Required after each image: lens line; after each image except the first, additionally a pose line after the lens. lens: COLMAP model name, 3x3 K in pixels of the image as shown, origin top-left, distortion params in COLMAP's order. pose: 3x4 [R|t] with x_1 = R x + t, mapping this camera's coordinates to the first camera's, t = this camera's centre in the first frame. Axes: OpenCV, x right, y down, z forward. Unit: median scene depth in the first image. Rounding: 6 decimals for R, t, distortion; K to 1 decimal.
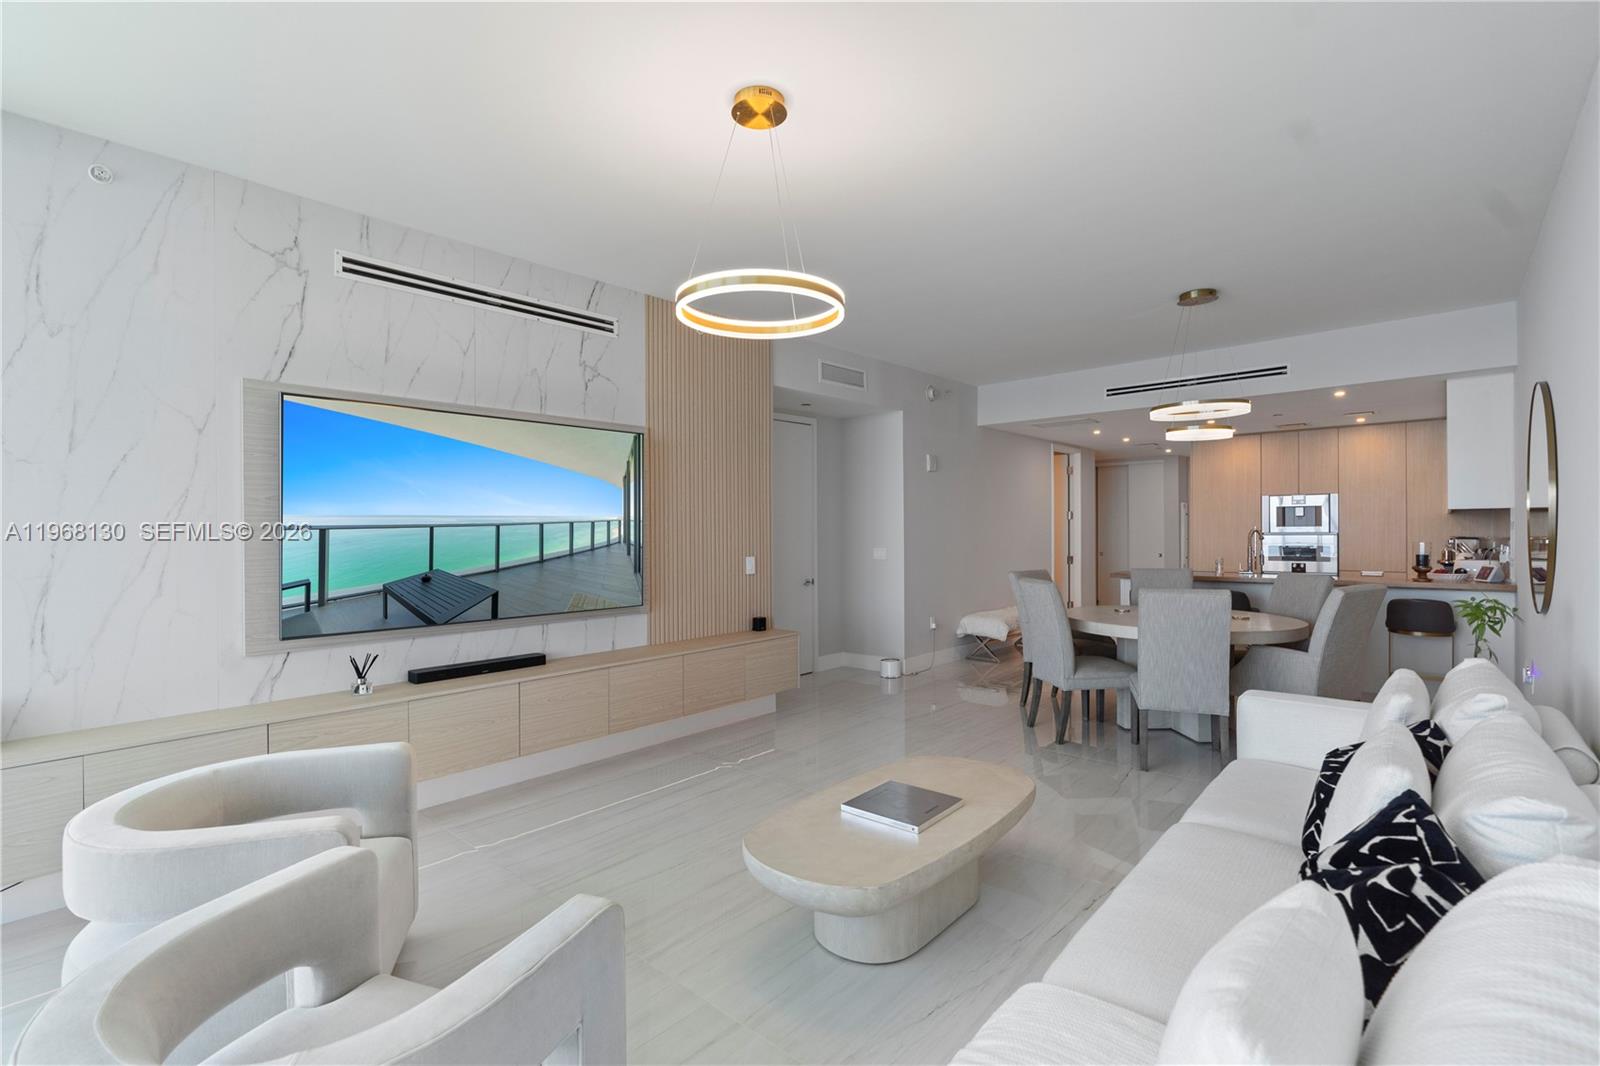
lens RADIAL K [[726.8, 0, 800.0], [0, 726.8, 533.0], [0, 0, 1]] dist [-0.055416, 0.000359]
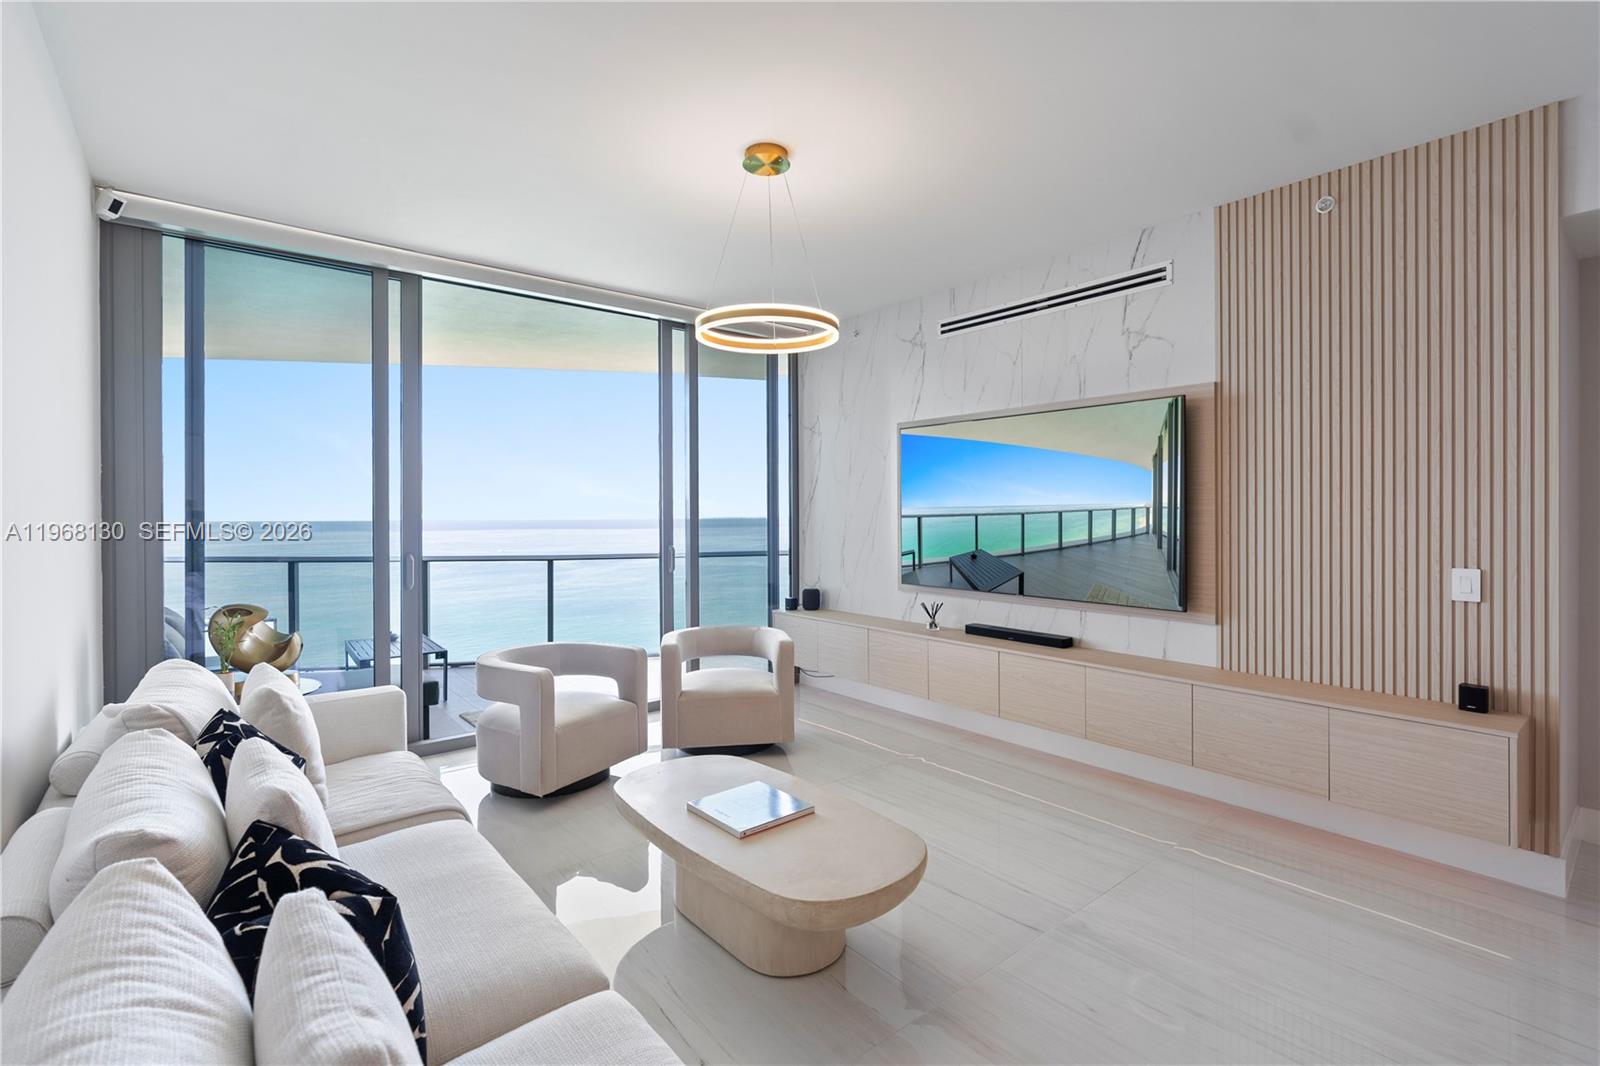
lens RADIAL K [[741.0, 0, 790.5], [0, 741.0, 536.4], [0, 0, 1]] dist [-0.003590, -0.000013]
pose [[-0.163803, 0.050943, -0.985177, 0.739002], [0.021808, 0.998609, 0.048012, -0.037199], [0.986252, -0.013621, -0.164686, 0.789754]]
